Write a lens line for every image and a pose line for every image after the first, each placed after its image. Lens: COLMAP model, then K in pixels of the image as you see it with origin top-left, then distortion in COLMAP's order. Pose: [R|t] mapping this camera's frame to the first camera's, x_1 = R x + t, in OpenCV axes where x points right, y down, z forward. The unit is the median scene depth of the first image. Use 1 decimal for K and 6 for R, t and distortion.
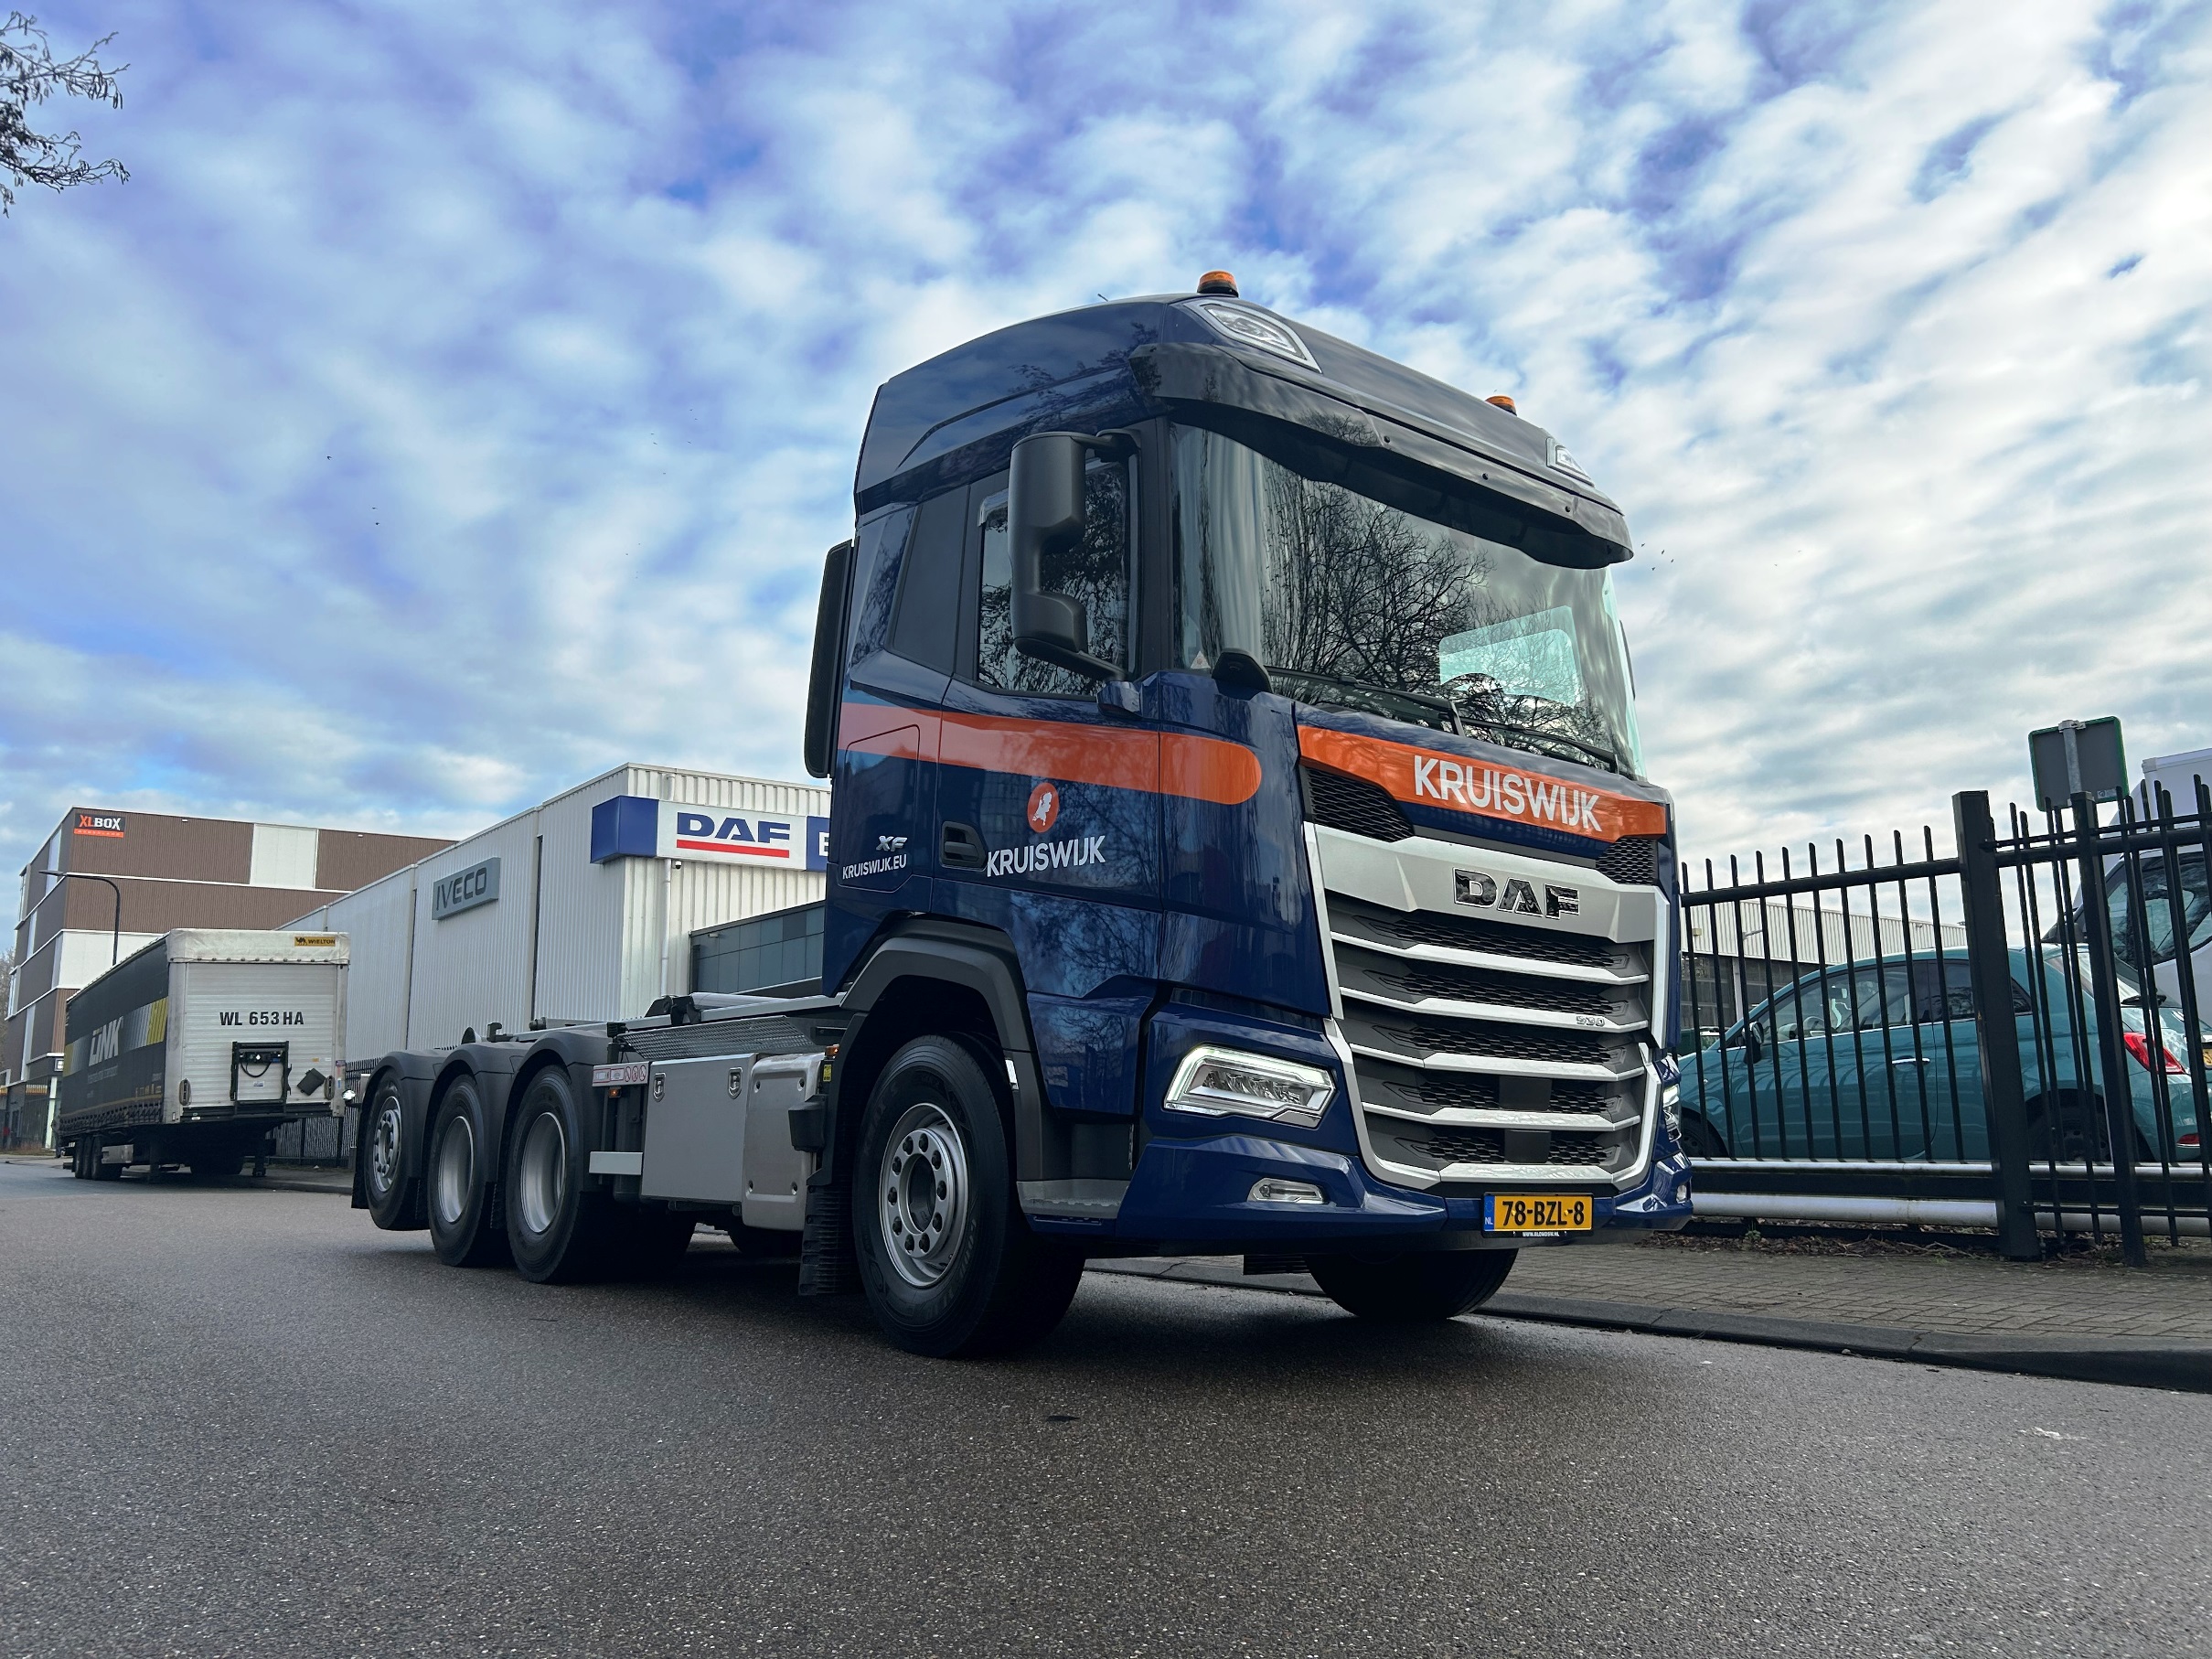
lens RADIAL K [[1642.2, 0, 1106.0], [0, 1642.2, 829.5], [0, 0, 1]] dist [0.068145, -0.000016]
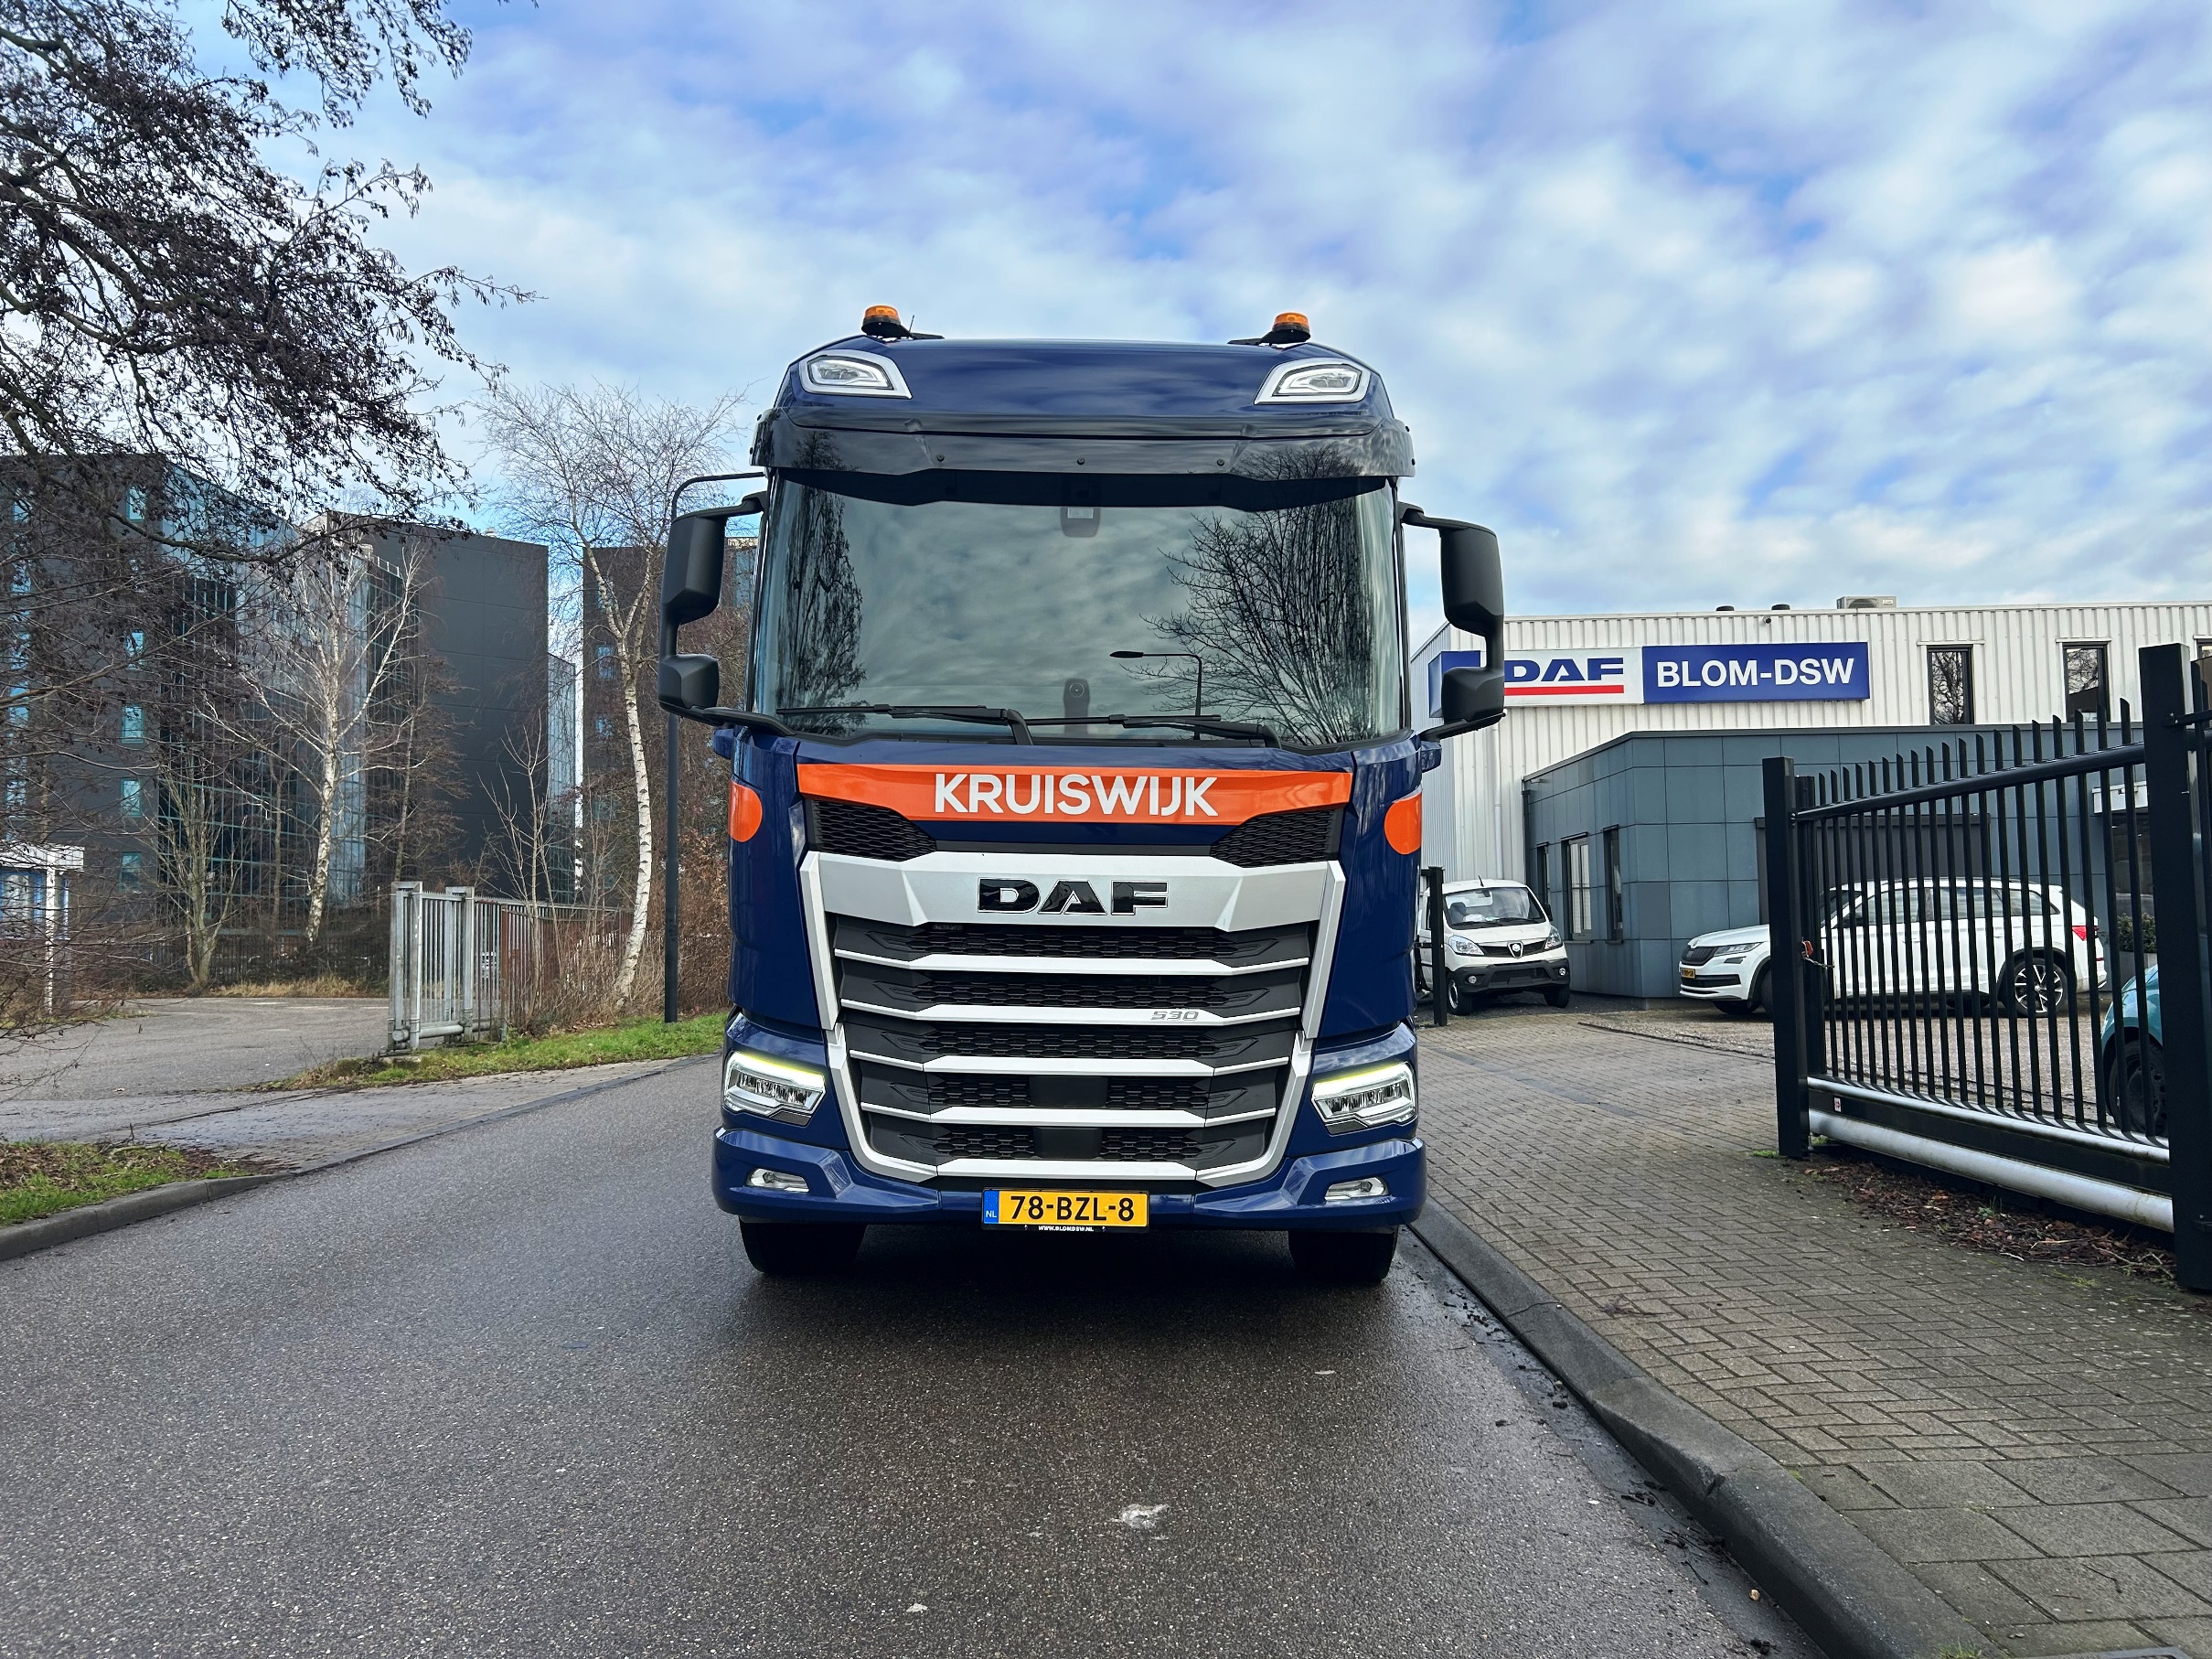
lens RADIAL K [[1642.2, 0, 1106.0], [0, 1642.2, 829.5], [0, 0, 1]] dist [0.068145, -0.000016]
pose [[0.788410, -0.041306, -0.613761, 0.874683], [0.113020, 0.990485, 0.078521, -0.076467], [0.604678, -0.131274, 0.785577, 0.224610]]
